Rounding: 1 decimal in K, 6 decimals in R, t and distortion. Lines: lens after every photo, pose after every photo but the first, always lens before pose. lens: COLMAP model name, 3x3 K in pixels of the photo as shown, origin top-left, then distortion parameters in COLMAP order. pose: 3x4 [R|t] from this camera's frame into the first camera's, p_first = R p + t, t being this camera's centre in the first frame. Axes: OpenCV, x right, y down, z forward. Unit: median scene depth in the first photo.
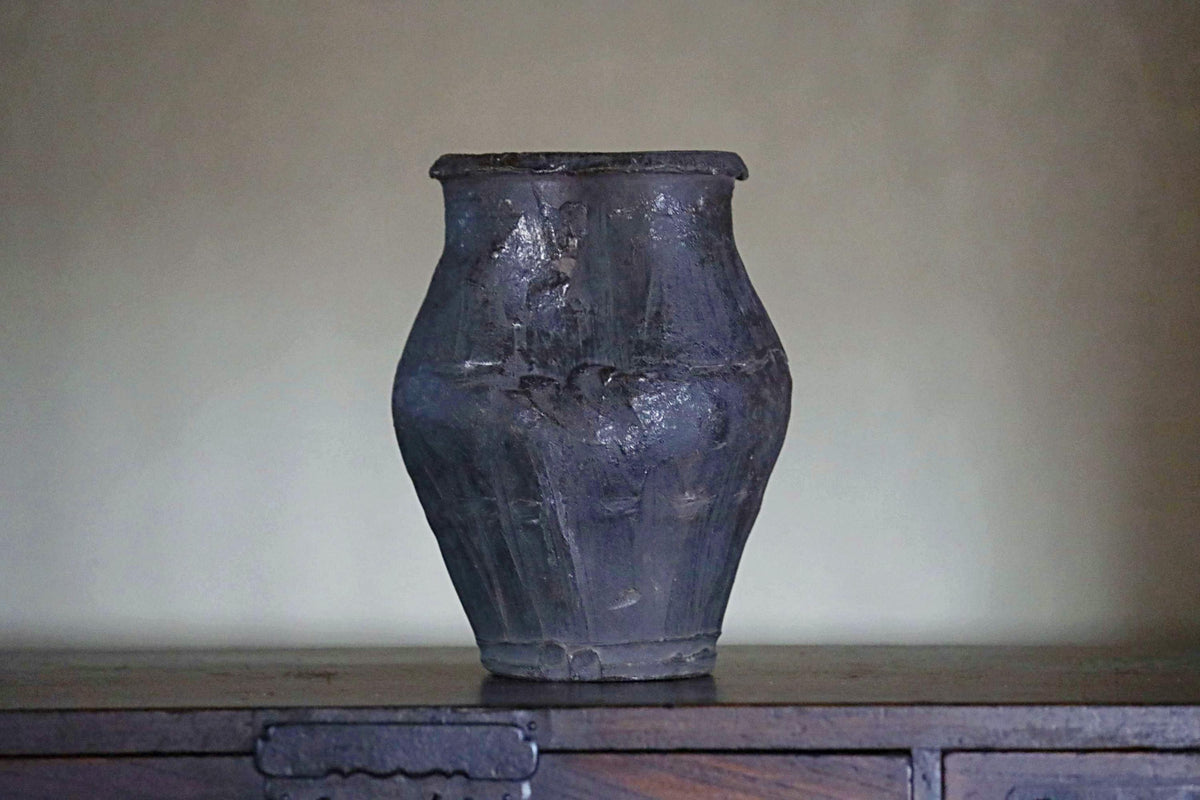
lens RADIAL K [[4719.3, 0, 600.0], [0, 4719.3, 400.0], [0, 0, 1]] dist [0.729707, 5.401973]
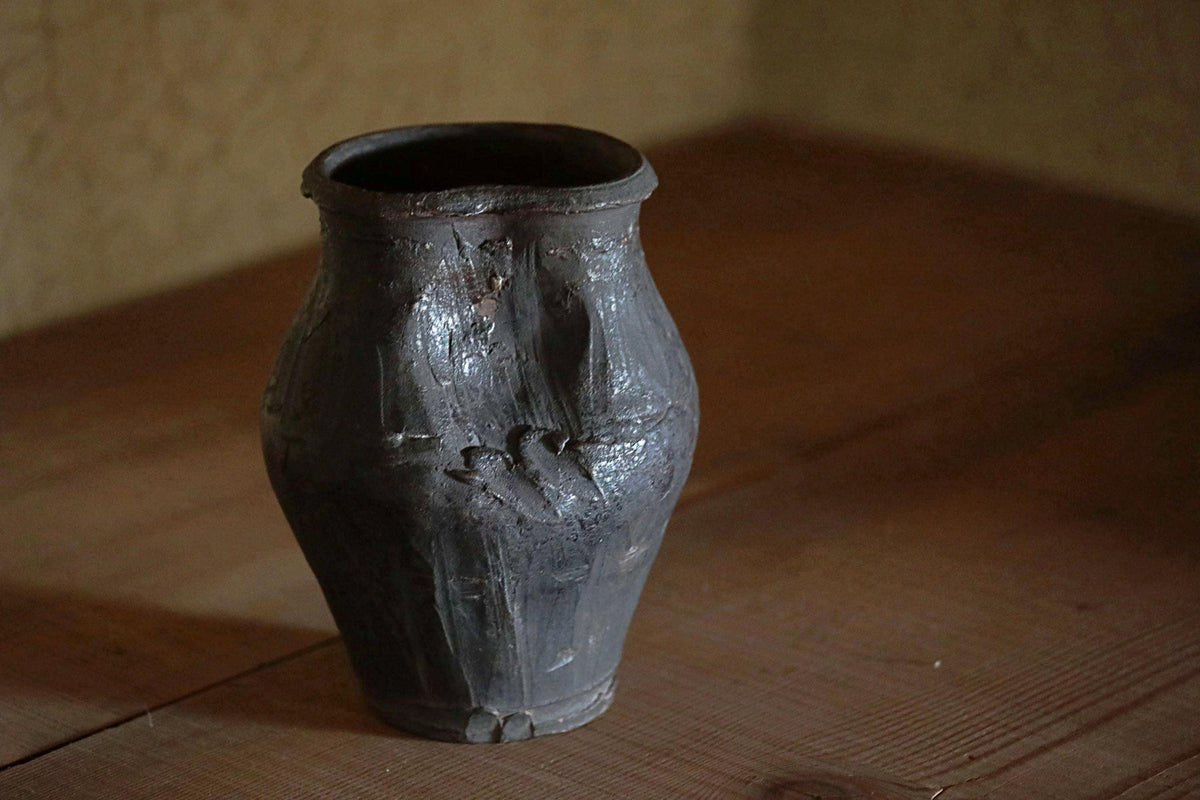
lens RADIAL K [[4719.3, 0, 600.0], [0, 4719.3, 400.0], [0, 0, 1]] dist [0.729707, 5.401973]
pose [[0.934641, -0.103112, 0.340315, -0.295476], [0.000821, 0.957658, 0.287908, -0.271008], [-0.355592, -0.268811, 0.895151, 0.183049]]
